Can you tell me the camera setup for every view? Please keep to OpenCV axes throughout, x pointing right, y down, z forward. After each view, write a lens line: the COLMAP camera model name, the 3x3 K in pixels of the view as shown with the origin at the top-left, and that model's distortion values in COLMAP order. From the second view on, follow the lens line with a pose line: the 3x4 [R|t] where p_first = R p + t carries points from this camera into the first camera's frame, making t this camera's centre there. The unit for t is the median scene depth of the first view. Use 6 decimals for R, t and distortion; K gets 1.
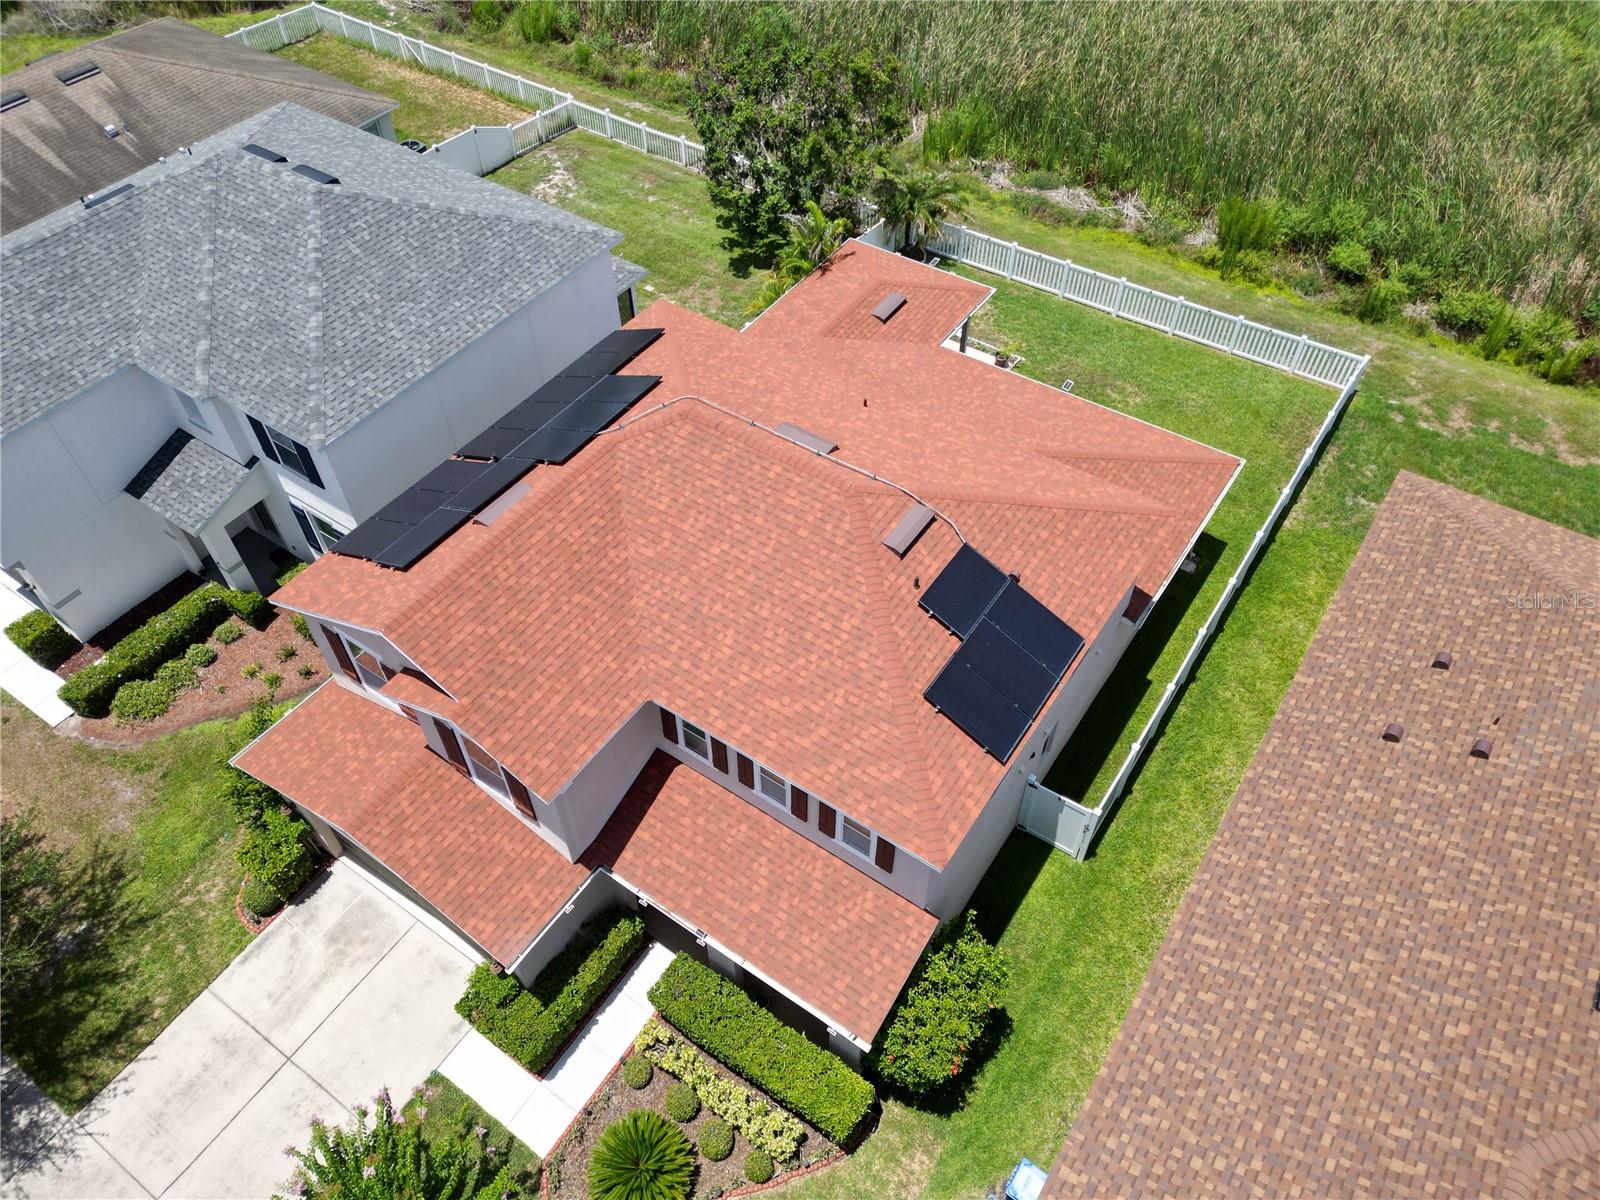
lens RADIAL K [[1119.3, 0, 784.4], [0, 1119.3, 600.1], [0, 0, 1]] dist [0.085090, -0.092242]
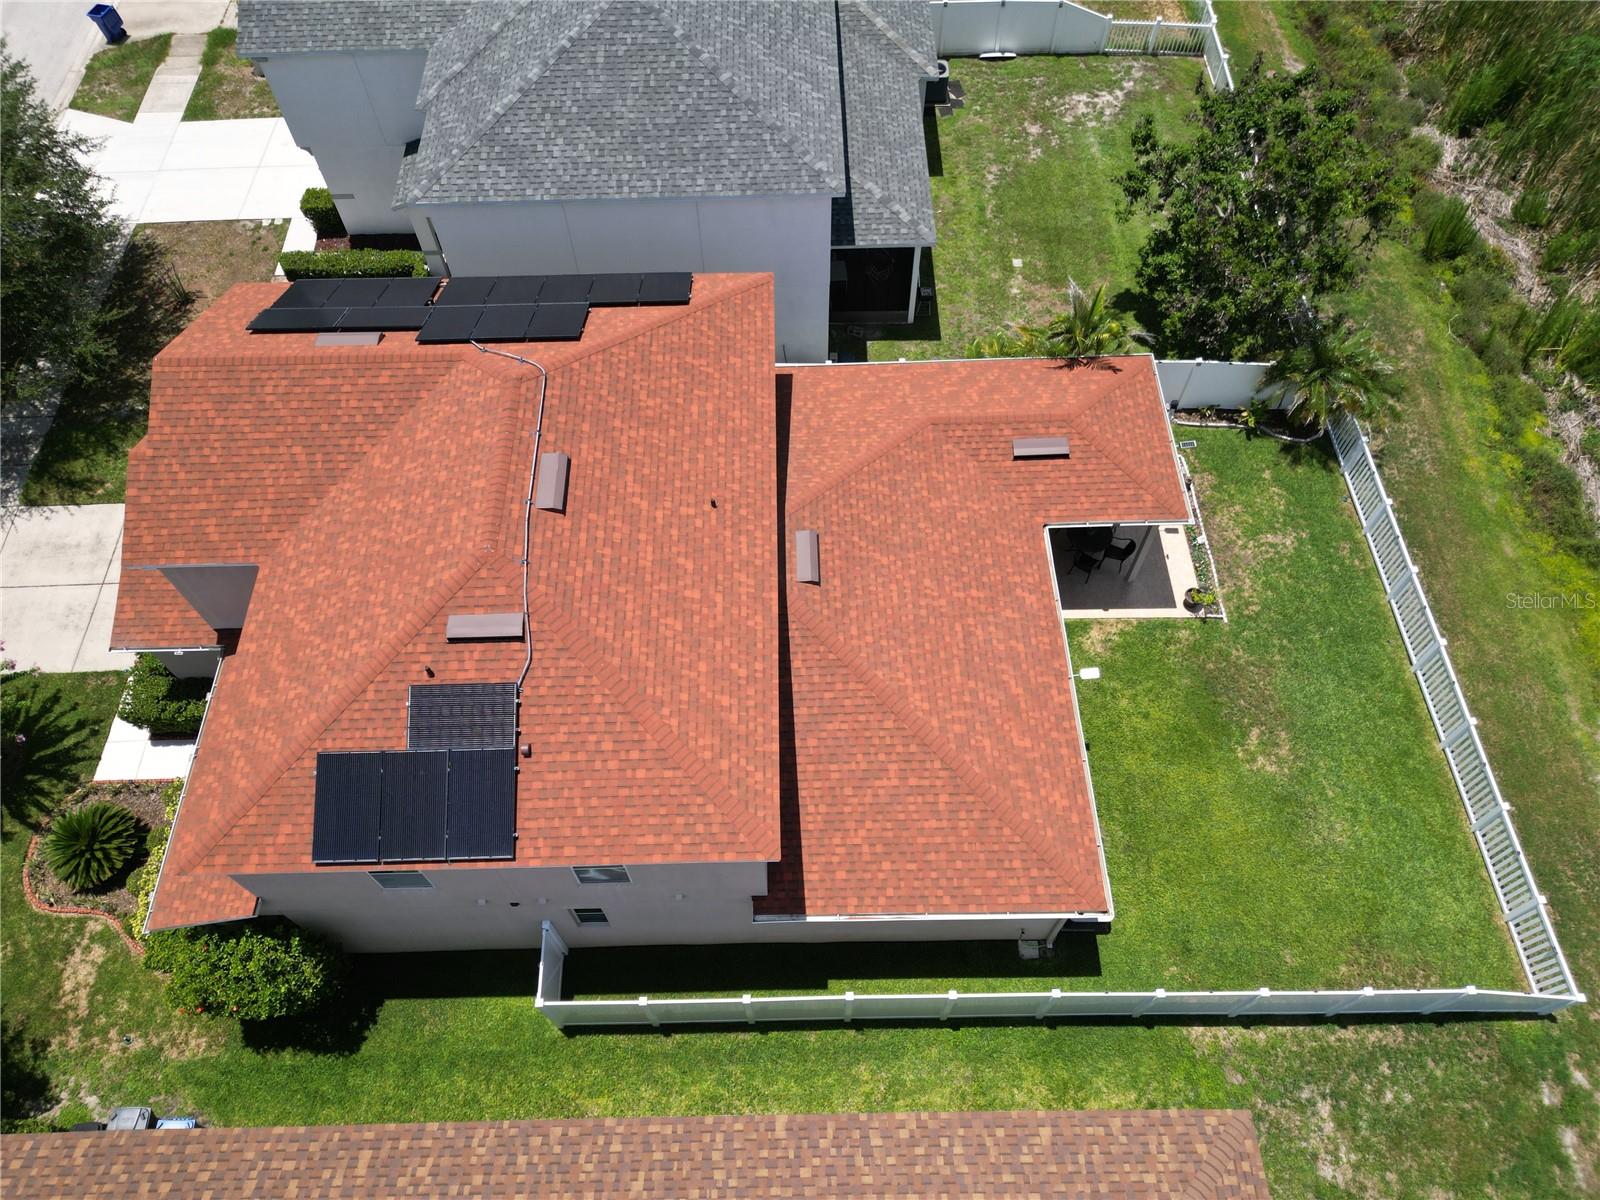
lens RADIAL K [[1125.5, 0, 784.7], [0, 1125.5, 597.3], [0, 0, 1]] dist [0.074315, -0.075273]
pose [[0.580654, 0.693707, -0.426160, 0.552875], [-0.606859, 0.717725, 0.341457, -0.477058], [0.542737, 0.060350, 0.837732, 0.319732]]
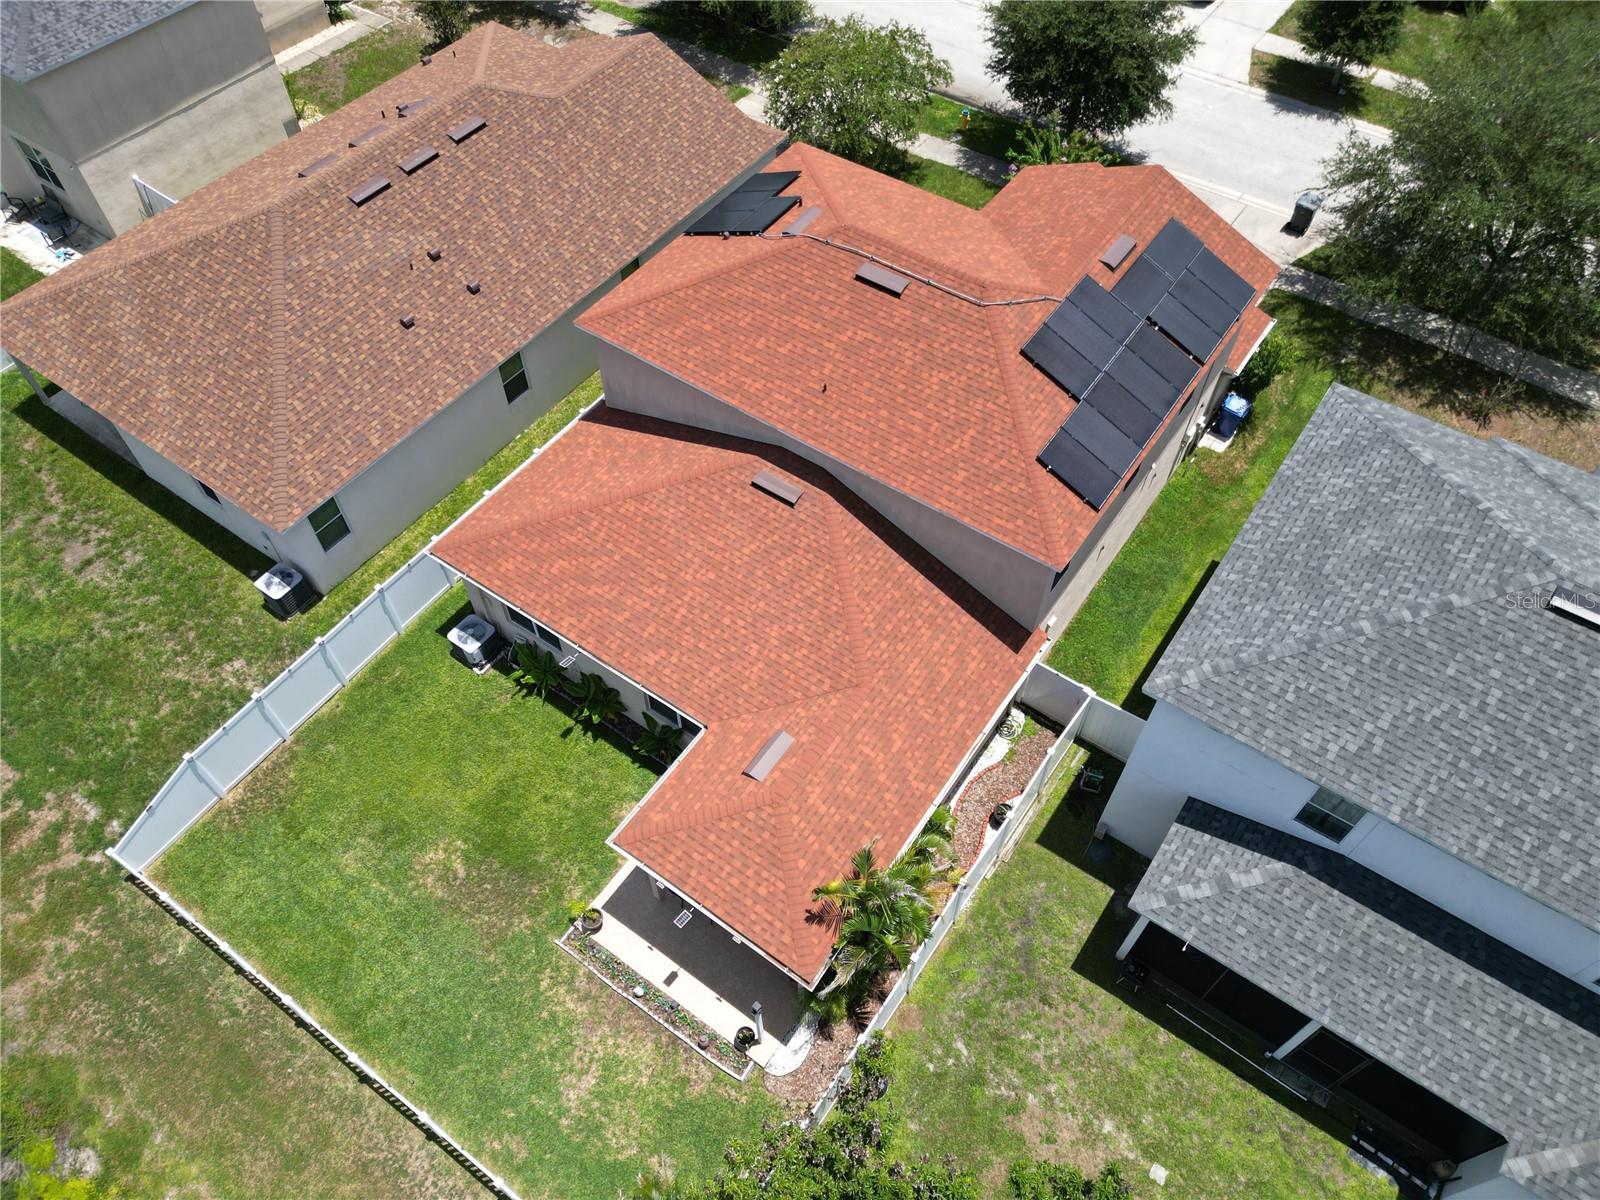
lens RADIAL K [[1125.5, 0, 784.7], [0, 1125.5, 597.3], [0, 0, 1]] dist [0.074315, -0.075273]
pose [[-0.999666, -0.000313, 0.025841, 0.086604], [0.025319, -0.212163, 0.976906, -1.314685], [0.005177, 0.977234, 0.212100, 1.015857]]
